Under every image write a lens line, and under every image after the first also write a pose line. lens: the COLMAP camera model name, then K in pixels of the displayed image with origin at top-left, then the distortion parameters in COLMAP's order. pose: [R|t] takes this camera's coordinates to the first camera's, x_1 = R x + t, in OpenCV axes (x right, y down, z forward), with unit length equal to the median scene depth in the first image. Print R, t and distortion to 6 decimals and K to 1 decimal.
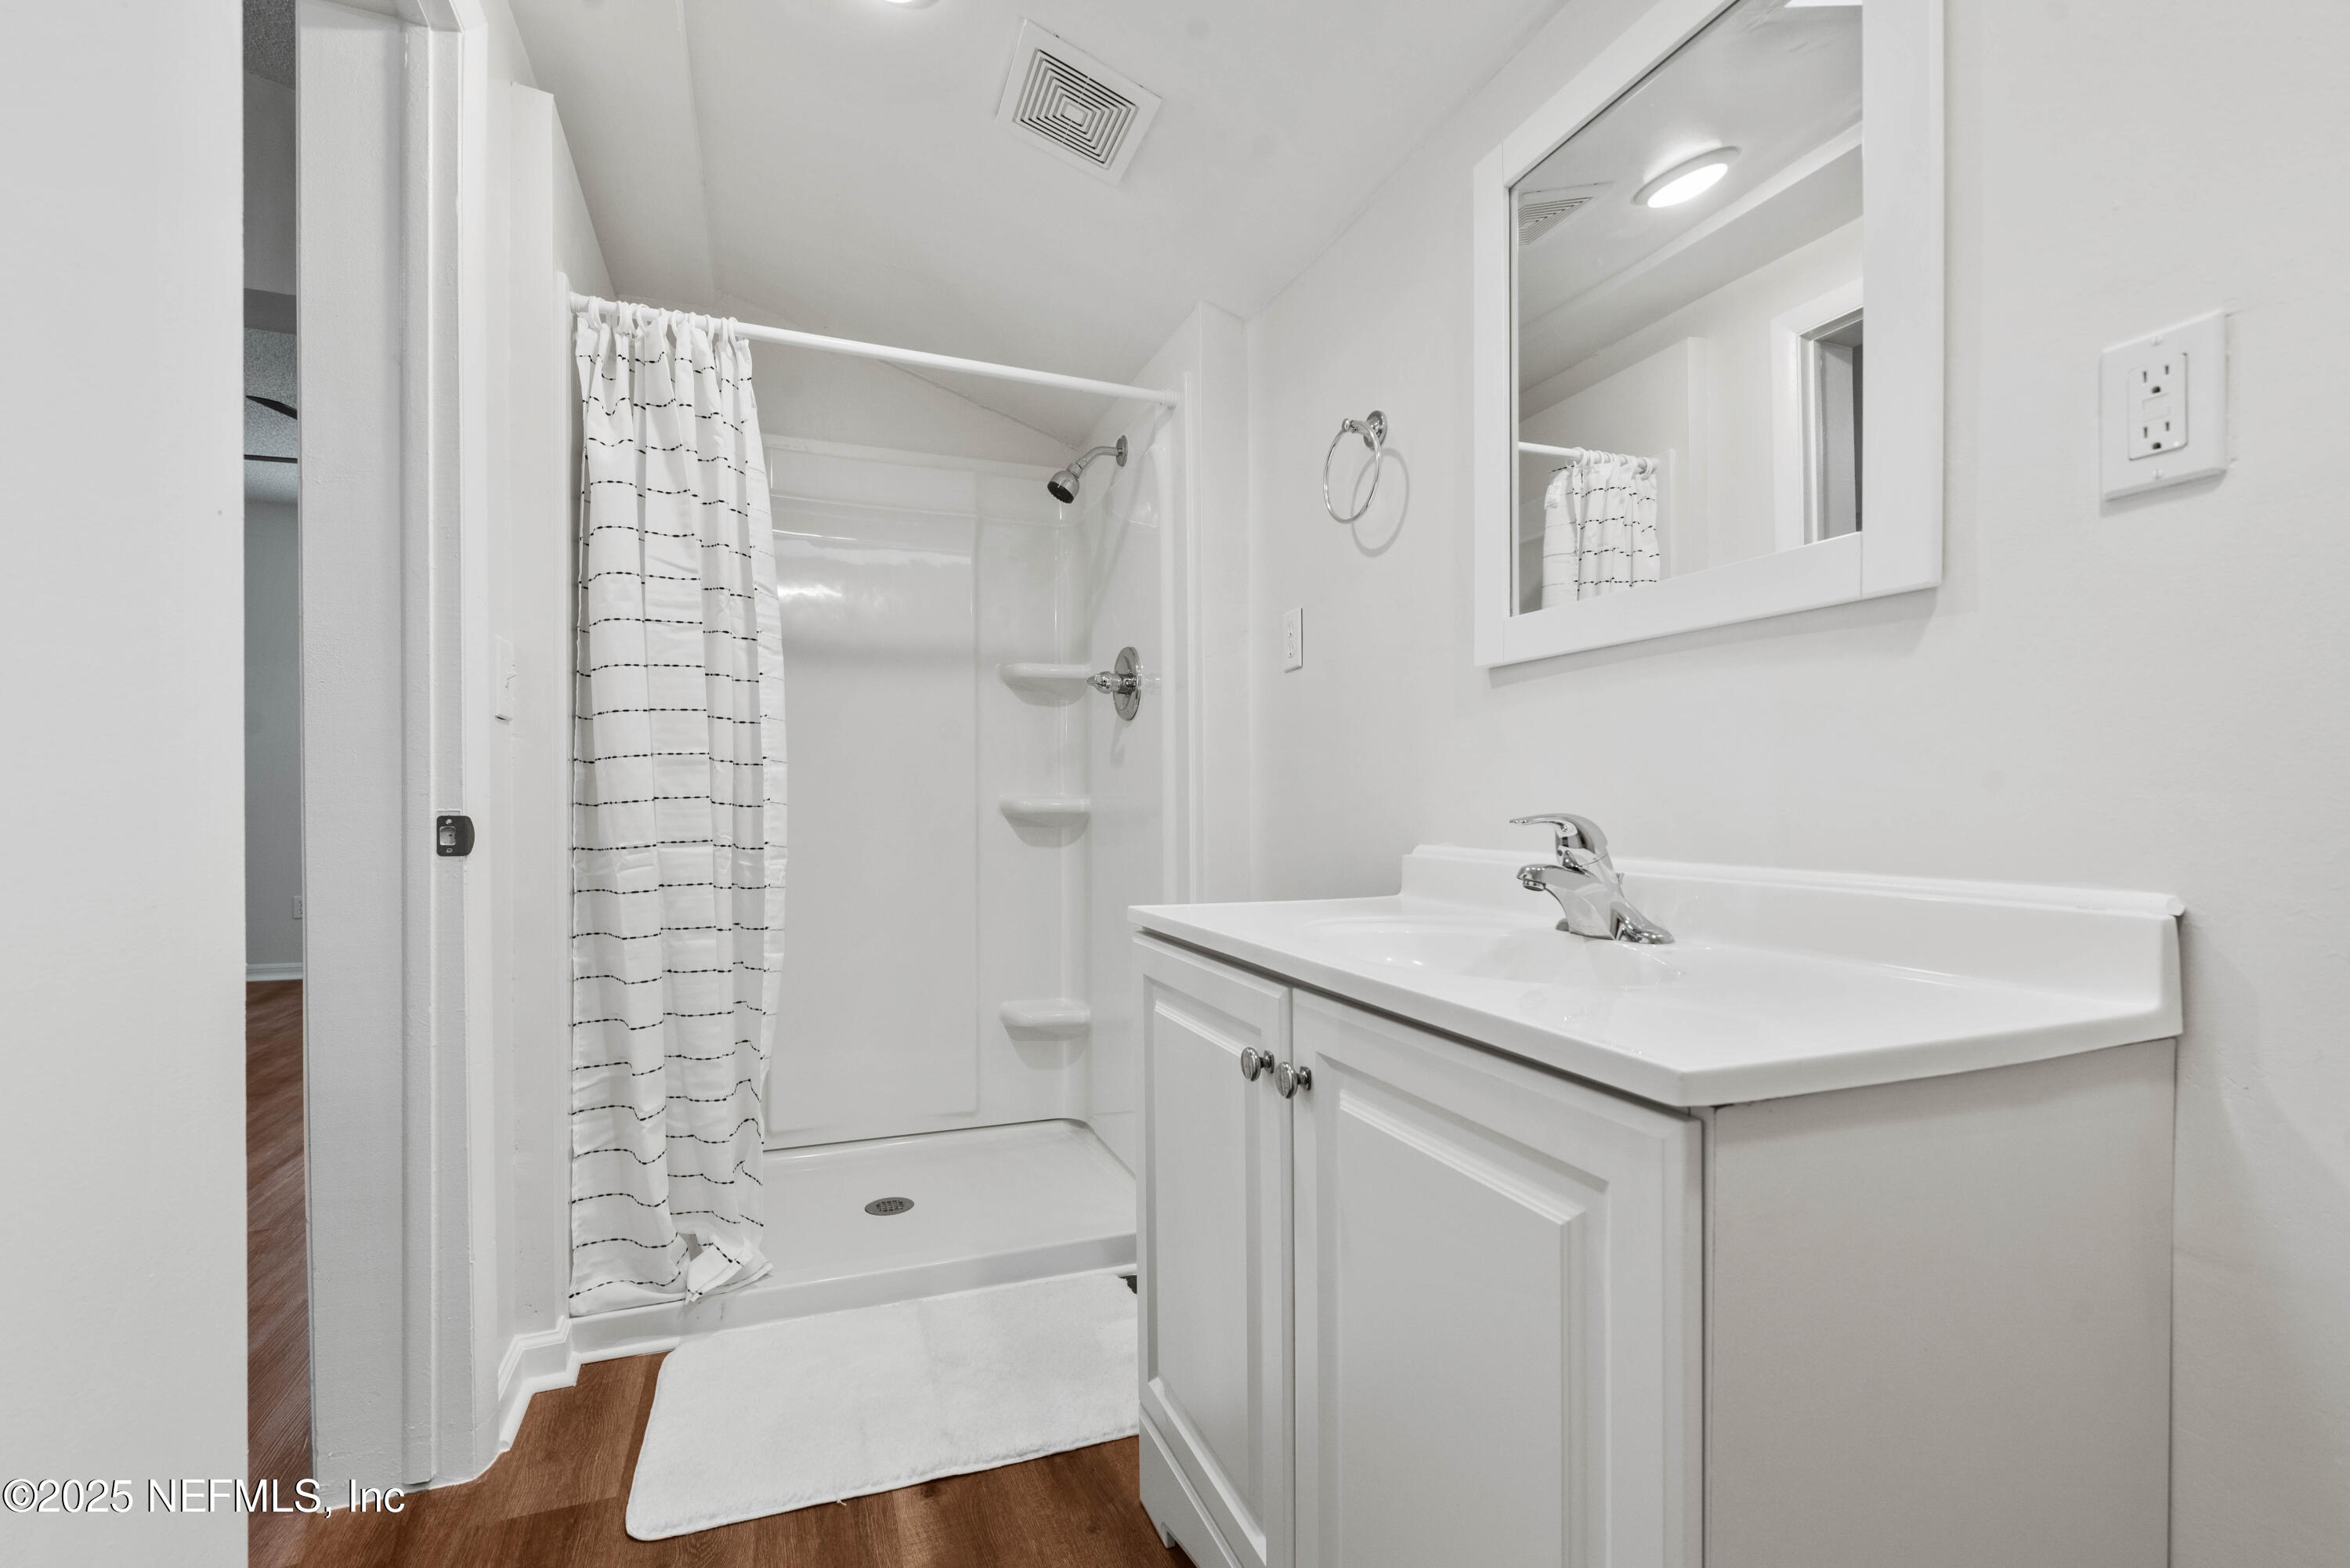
lens RADIAL K [[1010.4, 0, 1168.8], [0, 1010.4, 782.6], [0, 0, 1]] dist [0.000489, -0.000735]
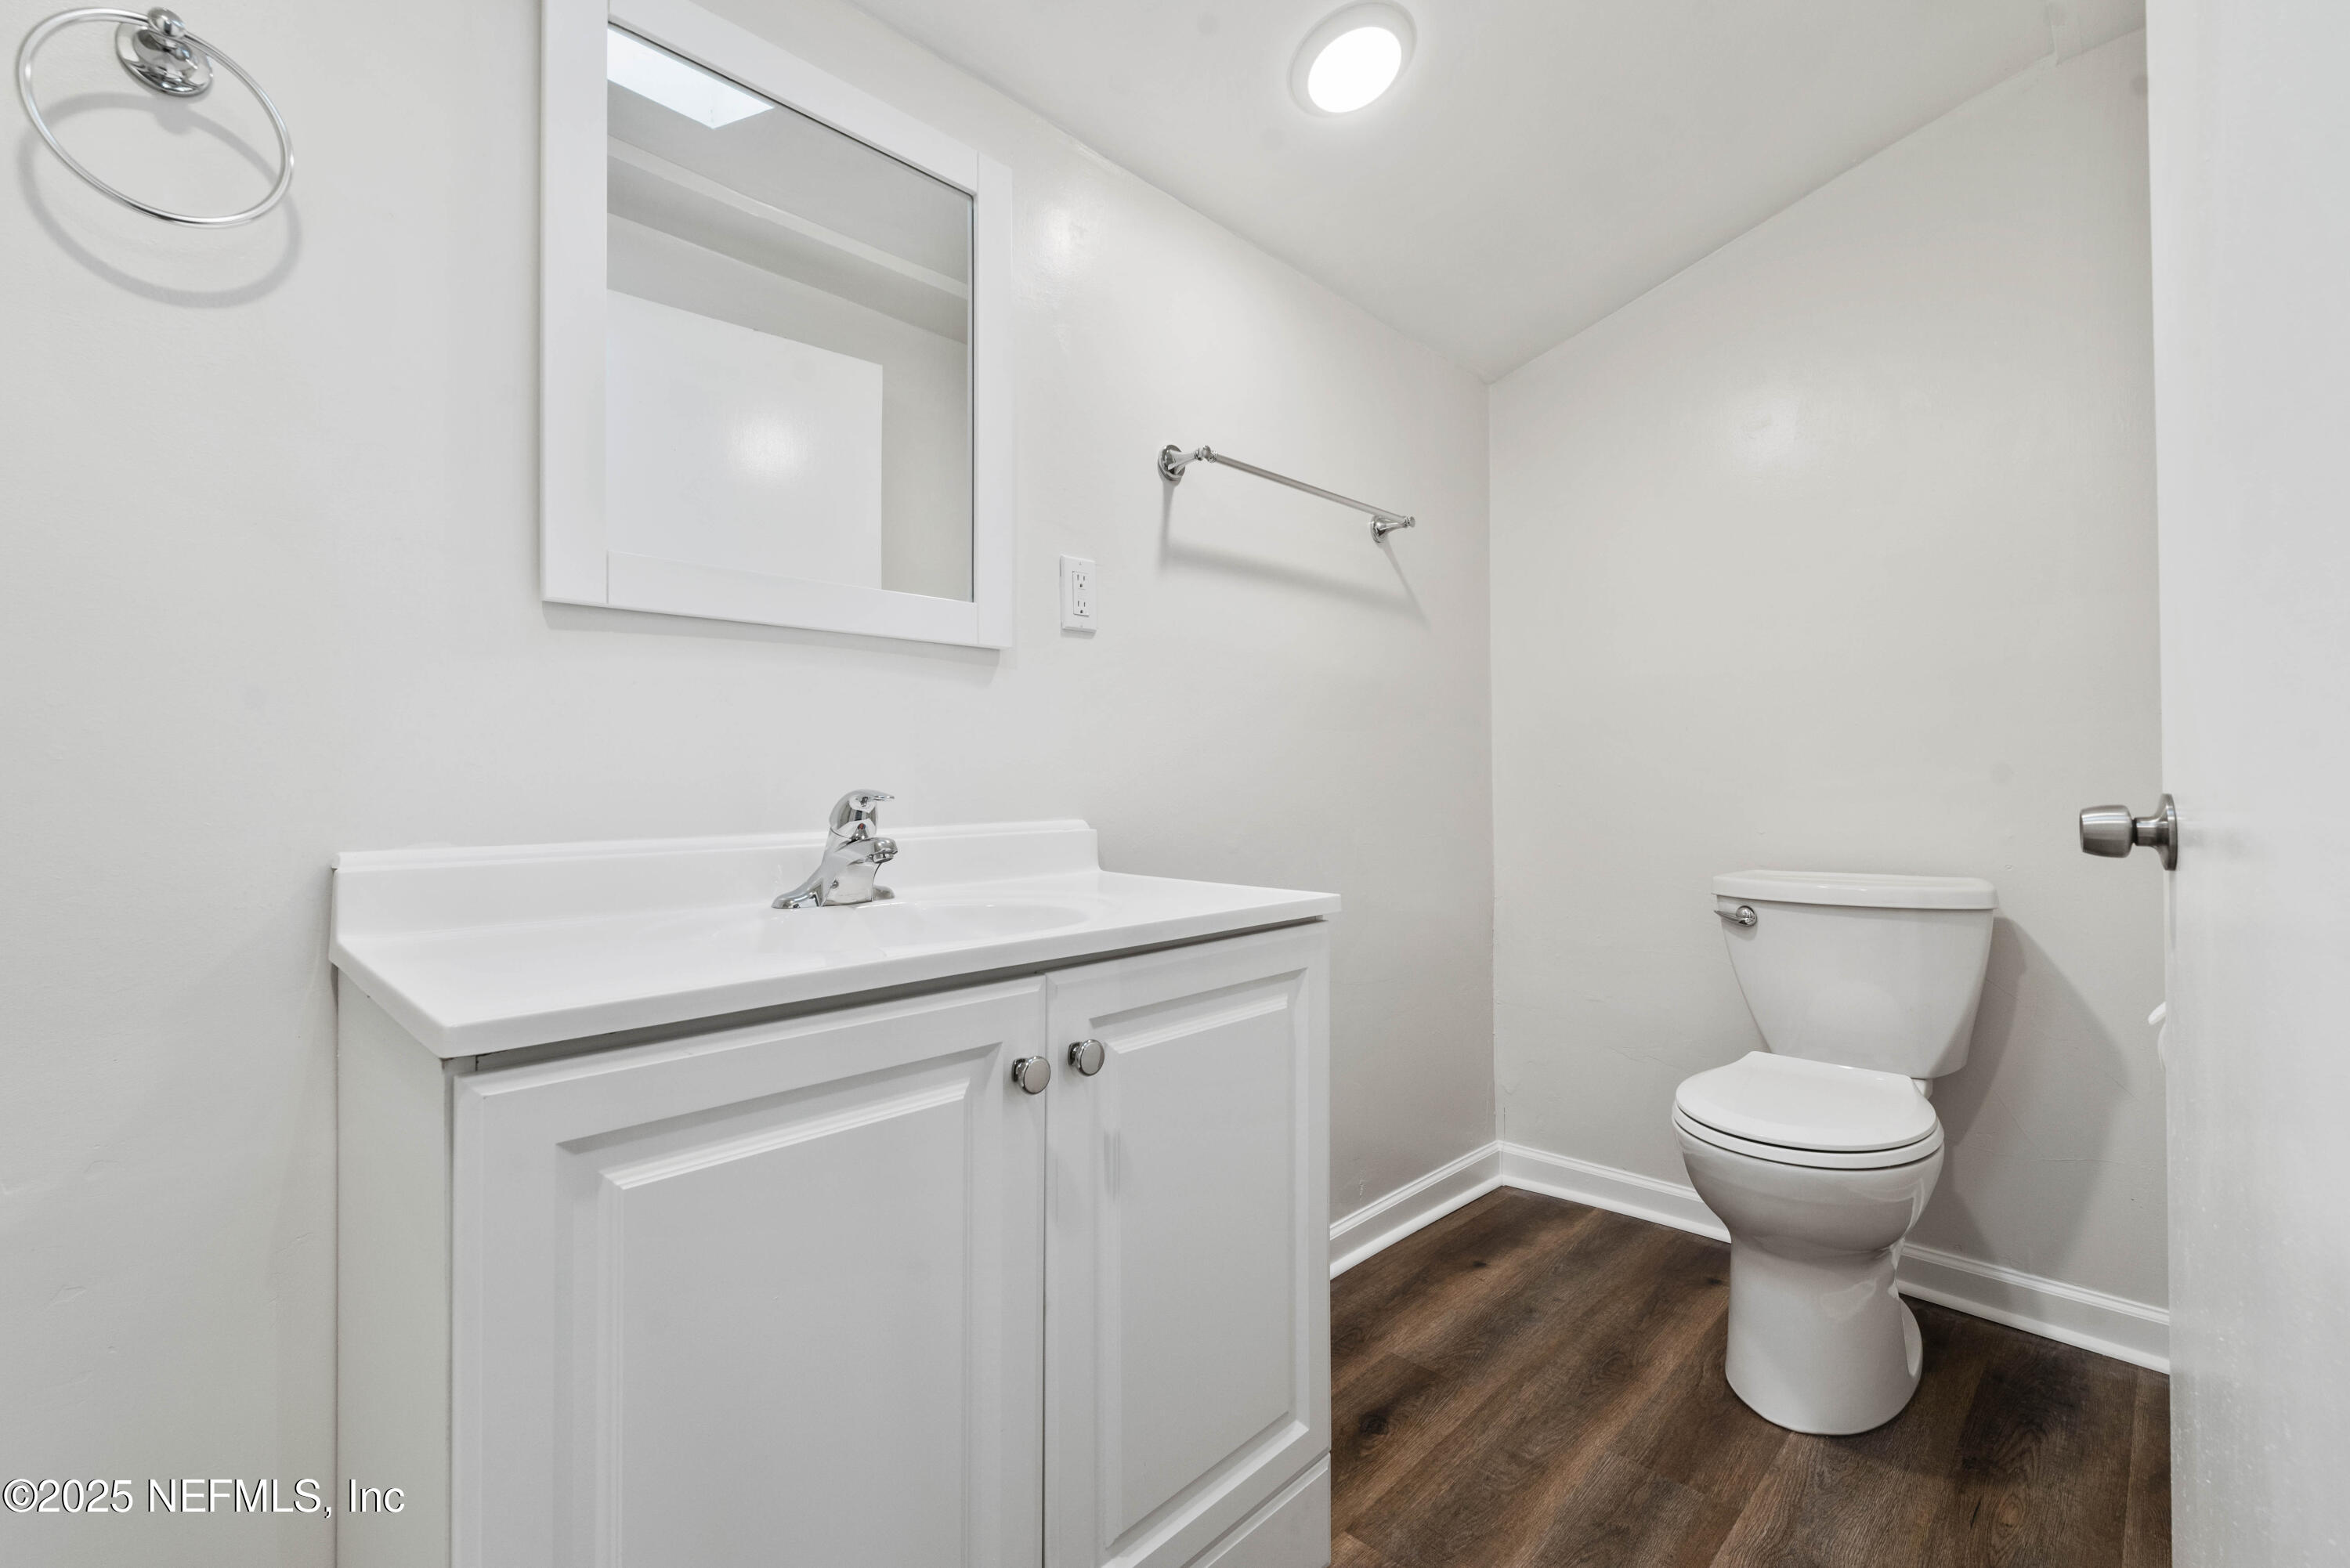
lens RADIAL K [[1009.0, 0, 1162.2], [0, 1009.0, 791.0], [0, 0, 1]] dist [0.002684, 0.000078]
pose [[-0.400499, -0.019066, 0.916099, -0.836145], [-0.019265, 0.999738, 0.012384, 0.013668], [-0.916095, -0.012689, -0.400761, 1.338537]]
